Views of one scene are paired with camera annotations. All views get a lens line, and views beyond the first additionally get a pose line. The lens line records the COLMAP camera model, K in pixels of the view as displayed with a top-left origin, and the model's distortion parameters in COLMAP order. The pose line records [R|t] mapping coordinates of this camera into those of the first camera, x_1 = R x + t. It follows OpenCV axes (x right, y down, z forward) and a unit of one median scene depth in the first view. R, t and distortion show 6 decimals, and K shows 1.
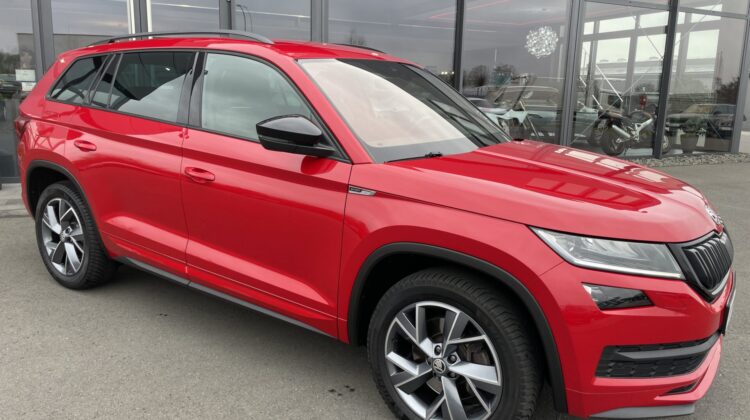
lens RADIAL K [[576.9, 0, 375.0], [0, 576.9, 210.0], [0, 0, 1]] dist [0.074957, -0.117099]
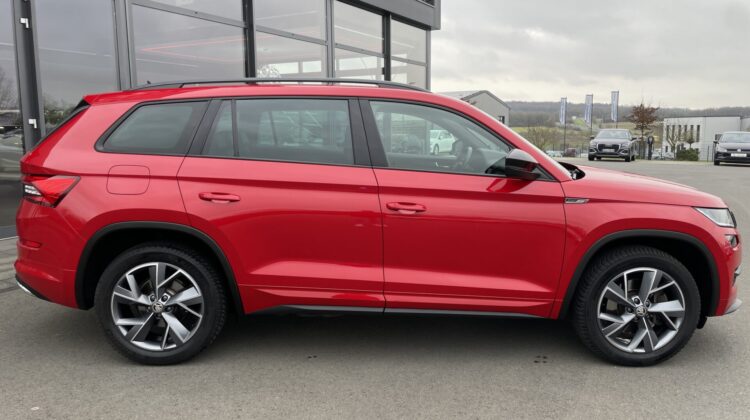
lens RADIAL K [[584.3, 0, 375.0], [0, 584.3, 210.0], [0, 0, 1]] dist [0.102239, -0.113997]
pose [[0.804788, -0.112480, 0.582807, -1.222611], [0.144581, 0.989455, -0.008688, -0.066929], [-0.575684, 0.091255, 0.812564, 0.131358]]
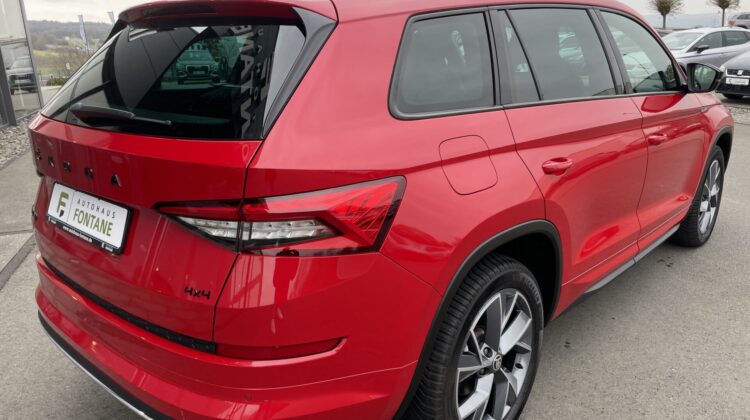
lens RADIAL K [[584.3, 0, 375.0], [0, 584.3, 210.0], [0, 0, 1]] dist [0.102239, -0.113997]
pose [[0.092003, -0.309240, 0.946523, -1.597281], [0.239387, 0.929546, 0.280425, -0.410361], [-0.966555, 0.200786, 0.159549, 1.571922]]
